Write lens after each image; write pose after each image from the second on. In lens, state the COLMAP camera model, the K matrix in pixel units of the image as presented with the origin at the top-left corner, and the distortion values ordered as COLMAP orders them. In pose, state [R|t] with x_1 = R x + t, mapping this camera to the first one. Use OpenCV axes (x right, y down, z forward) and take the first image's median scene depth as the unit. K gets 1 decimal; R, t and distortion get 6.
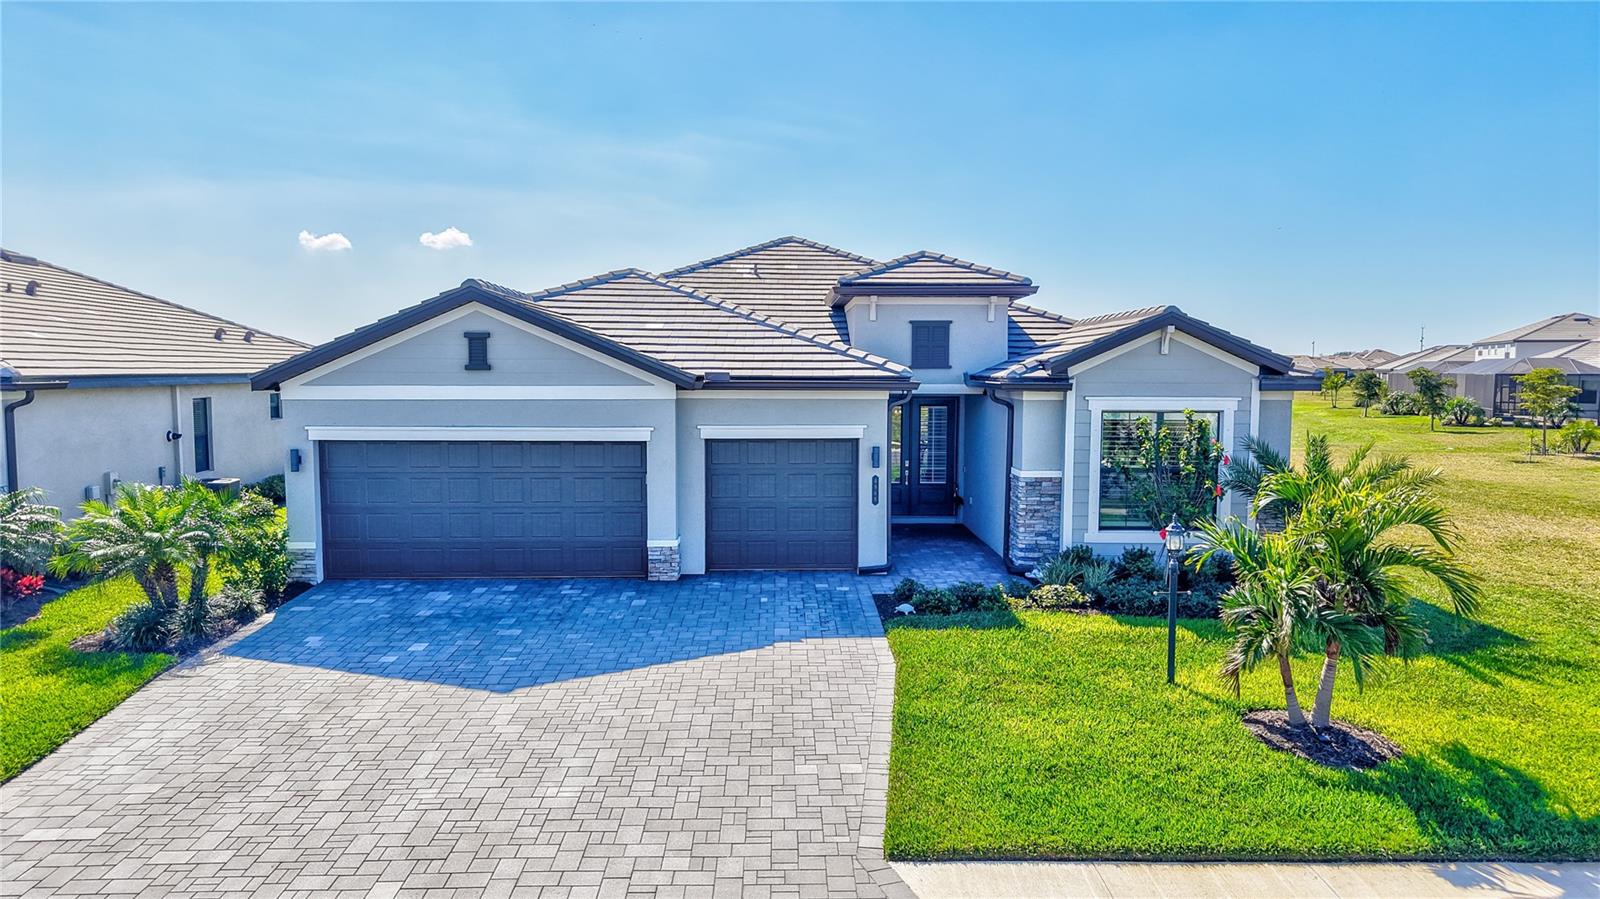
lens RADIAL K [[1077.7, 0, 795.1], [0, 1077.7, 452.8], [0, 0, 1]] dist [0.032216, -0.057364]
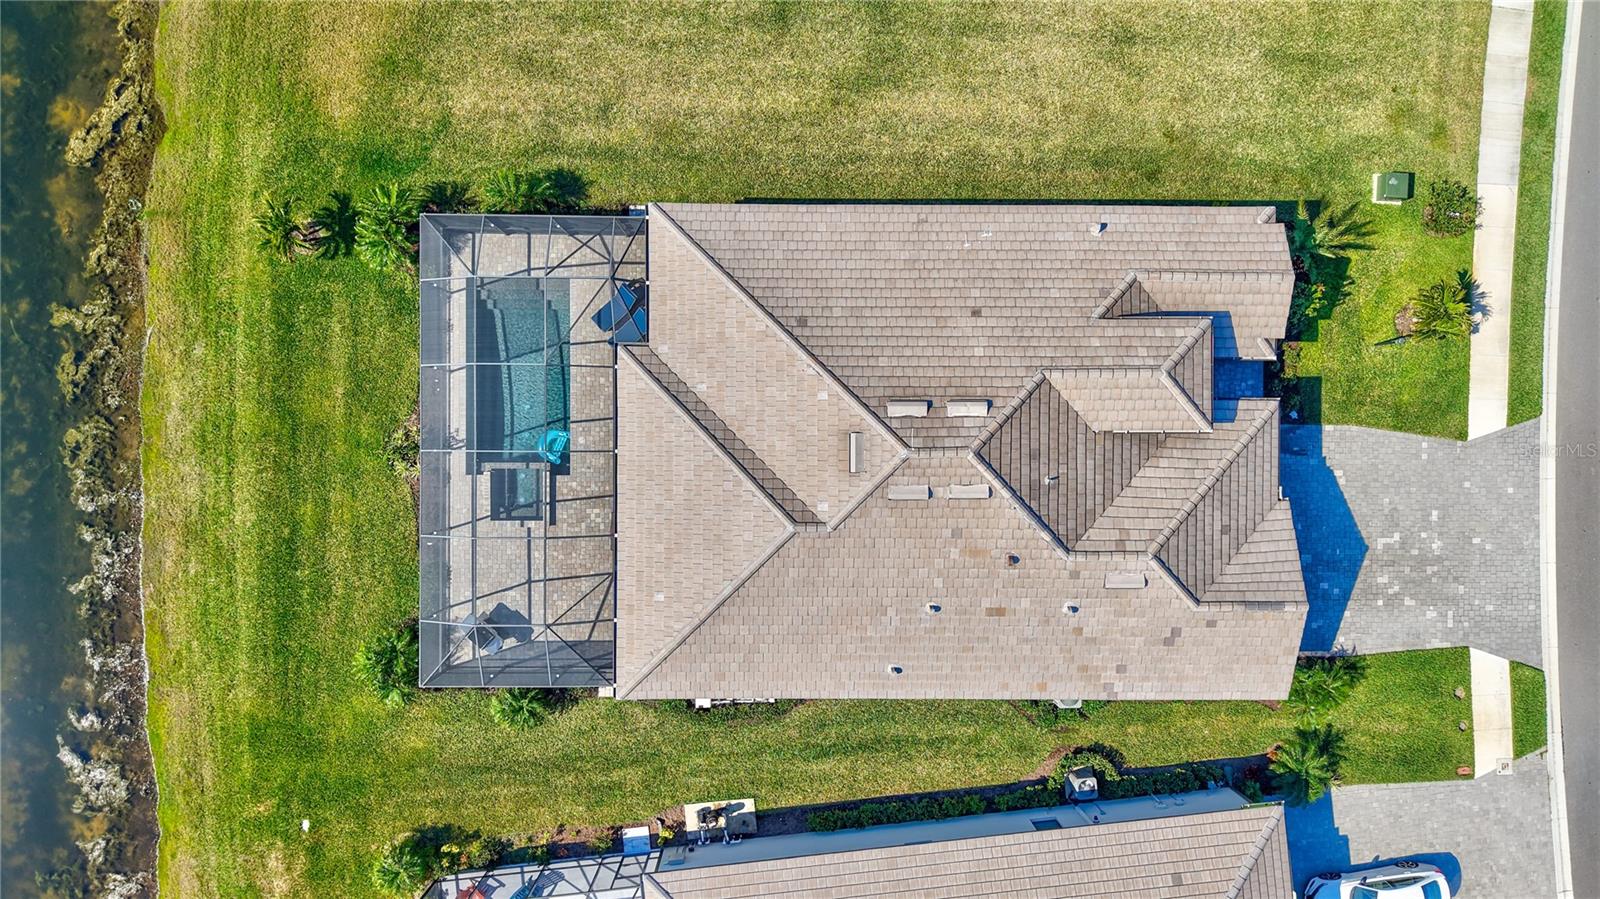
lens RADIAL K [[1077.7, 0, 795.1], [0, 1077.7, 452.8], [0, 0, 1]] dist [0.032216, -0.057364]
pose [[0.020603, -0.999779, -0.004277, -0.004038], [0.058397, -0.003067, 0.998289, -2.293437], [-0.998081, -0.020817, 0.058321, 1.837656]]
